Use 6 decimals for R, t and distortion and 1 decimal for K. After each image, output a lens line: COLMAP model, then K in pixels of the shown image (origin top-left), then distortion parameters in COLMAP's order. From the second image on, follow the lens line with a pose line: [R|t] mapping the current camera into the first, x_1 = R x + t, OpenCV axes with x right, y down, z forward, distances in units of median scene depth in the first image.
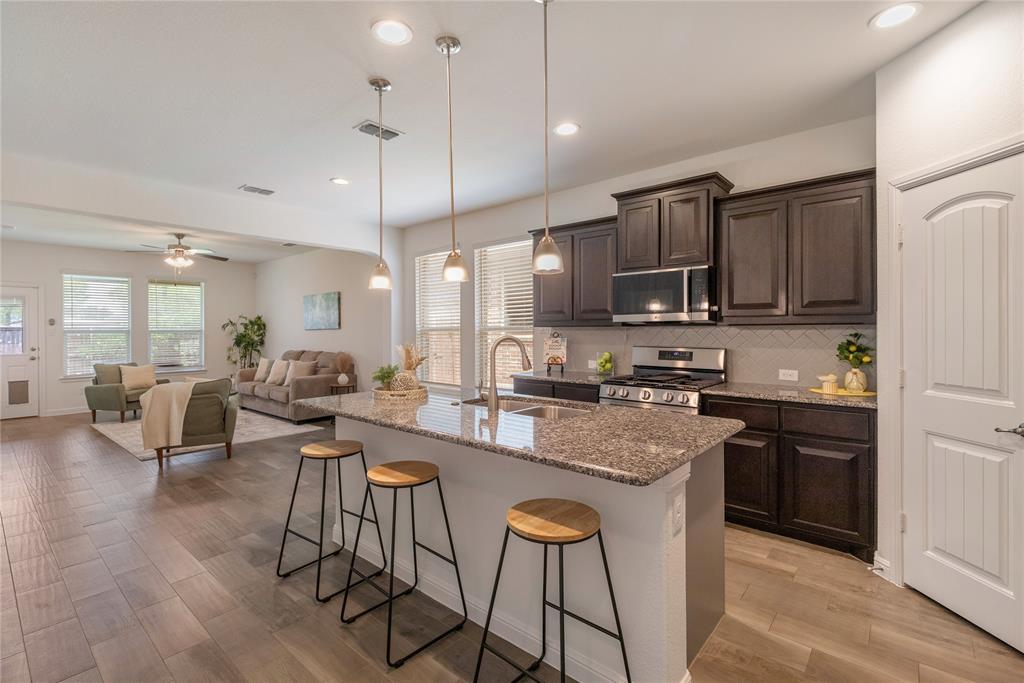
lens RADIAL K [[470.3, 0, 510.7], [0, 470.3, 331.2], [0, 0, 1]] dist [0.002676, 0.000584]
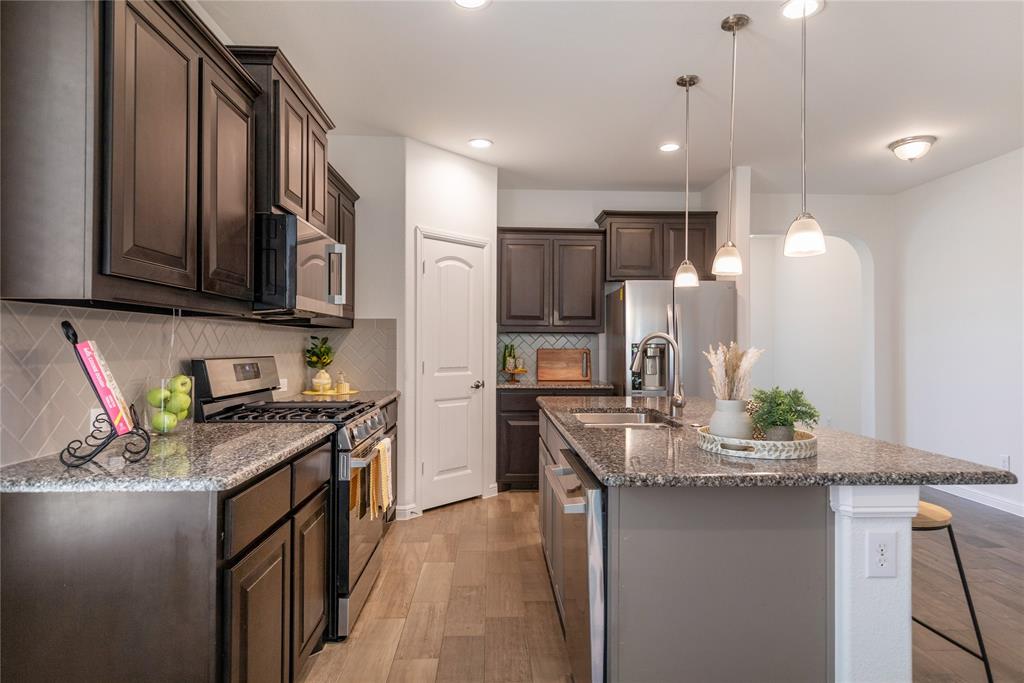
lens RADIAL K [[569.9, 0, 515.2], [0, 569.9, 338.3], [0, 0, 1]] dist [-0.001691, -0.000176]
pose [[-0.685931, 0.009386, 0.727606, -0.218873], [0.001283, 0.999931, -0.011690, 0.011046], [-0.727665, -0.007085, -0.685896, 0.698513]]
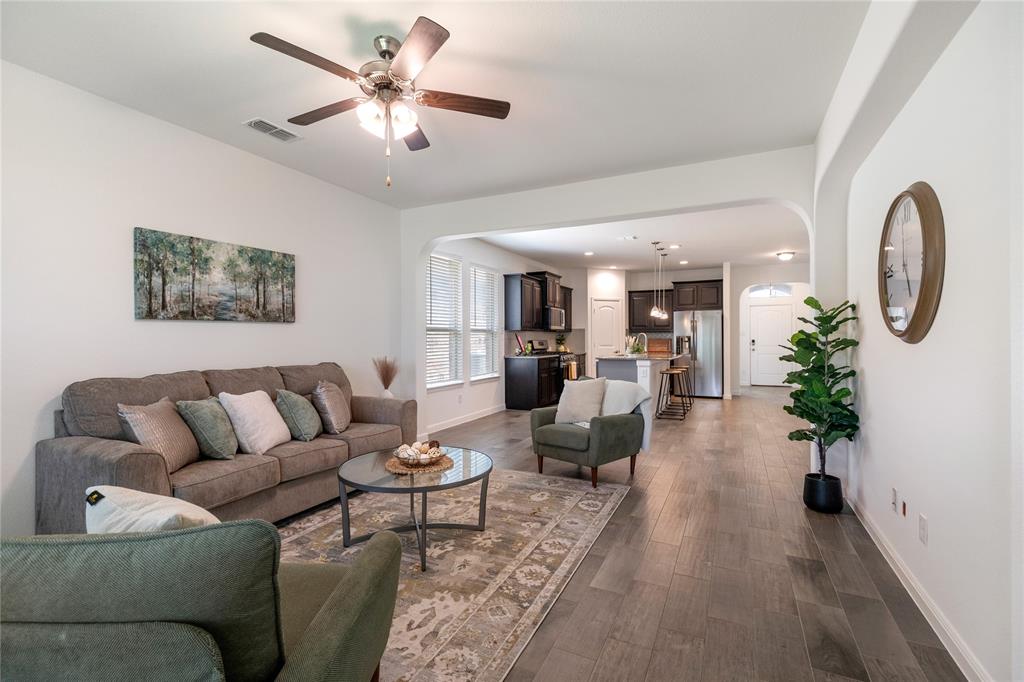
lens RADIAL K [[460.1, 0, 512.0], [0, 460.1, 341.0], [0, 0, 1]] dist [0.000347, 0.000062]
pose [[-0.260804, -0.000589, 0.965392, -1.037490], [0.006894, 0.999973, 0.002472, 0.017782], [-0.965367, 0.007301, -0.260793, 0.980129]]
